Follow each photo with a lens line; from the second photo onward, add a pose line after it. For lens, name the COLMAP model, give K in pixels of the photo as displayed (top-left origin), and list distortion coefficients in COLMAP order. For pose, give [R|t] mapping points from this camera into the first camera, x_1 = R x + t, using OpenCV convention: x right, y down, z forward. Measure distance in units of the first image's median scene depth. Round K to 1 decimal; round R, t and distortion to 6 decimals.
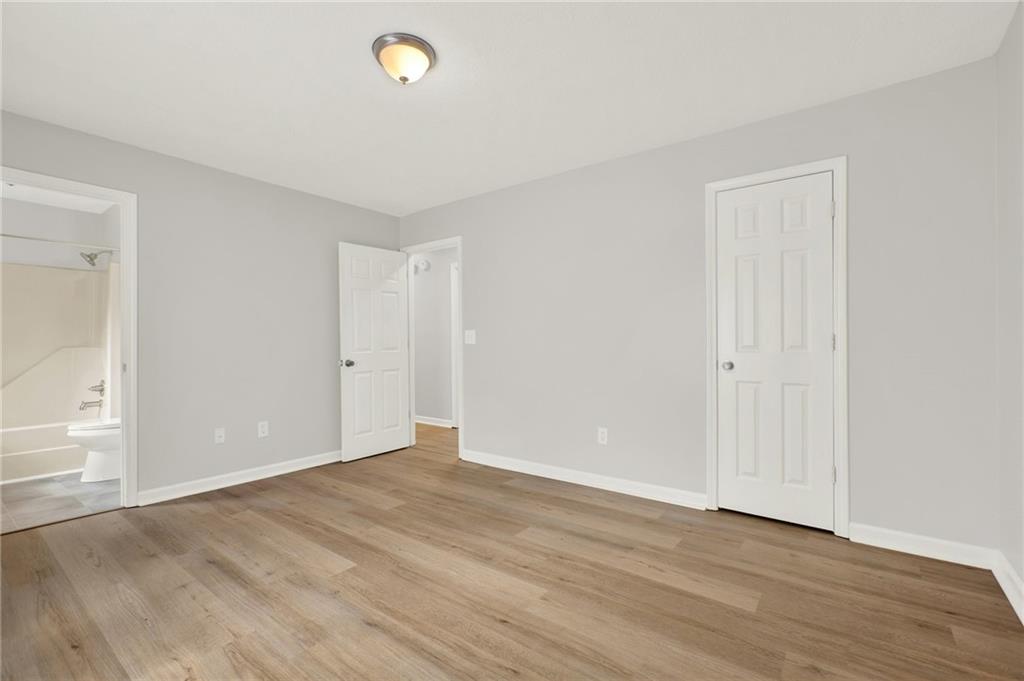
lens RADIAL K [[457.2, 0, 512.0], [0, 457.2, 340.5], [0, 0, 1]] dist [-0.002326, -0.000129]
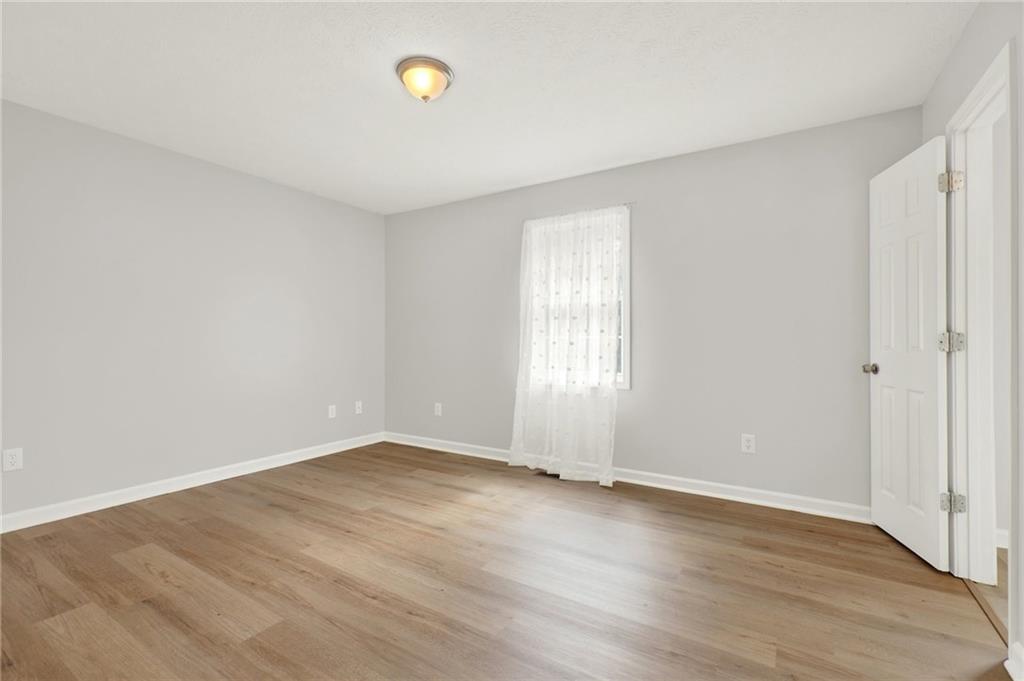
lens RADIAL K [[457.2, 0, 512.0], [0, 457.2, 340.5], [0, 0, 1]] dist [-0.002326, -0.000129]
pose [[-0.995689, 0.003535, -0.092690, -0.326526], [0.003729, 0.999991, -0.001924, 0.010415], [0.092682, -0.002261, -0.995693, 2.022364]]
